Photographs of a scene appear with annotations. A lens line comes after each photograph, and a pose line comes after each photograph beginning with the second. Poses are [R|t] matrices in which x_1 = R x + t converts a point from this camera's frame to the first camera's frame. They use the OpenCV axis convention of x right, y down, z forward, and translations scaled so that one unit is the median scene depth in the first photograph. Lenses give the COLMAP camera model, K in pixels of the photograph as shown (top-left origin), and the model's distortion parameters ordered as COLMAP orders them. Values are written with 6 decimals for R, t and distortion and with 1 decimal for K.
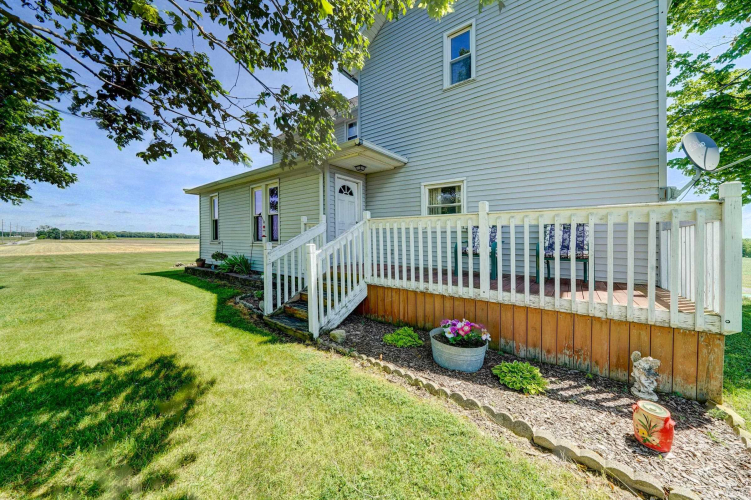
lens RADIAL K [[261.0, 0, 375.5], [0, 261.0, 250.0], [0, 0, 1]] dist [-0.000675, -0.000065]
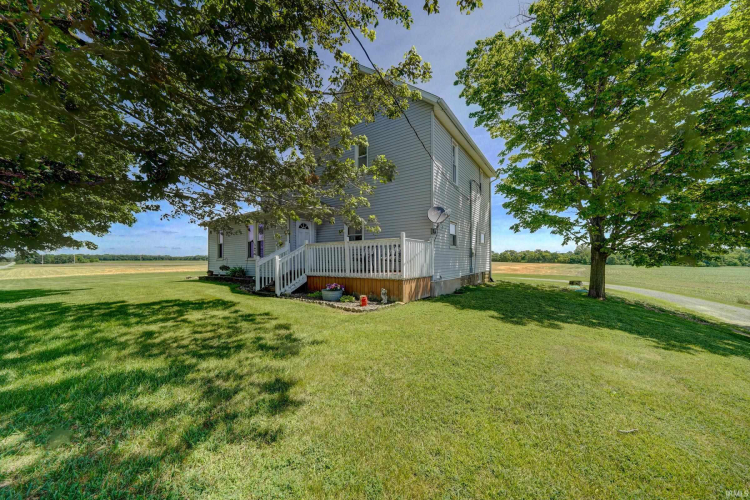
lens RADIAL K [[260.7, 0, 375.0], [0, 260.7, 250.0], [0, 0, 1]] dist [-0.000675, -0.000065]
pose [[0.998973, -0.019830, 0.040745, 0.297731], [0.022565, 0.997444, -0.067799, 0.056335], [-0.039296, 0.068649, 0.996867, -0.754426]]
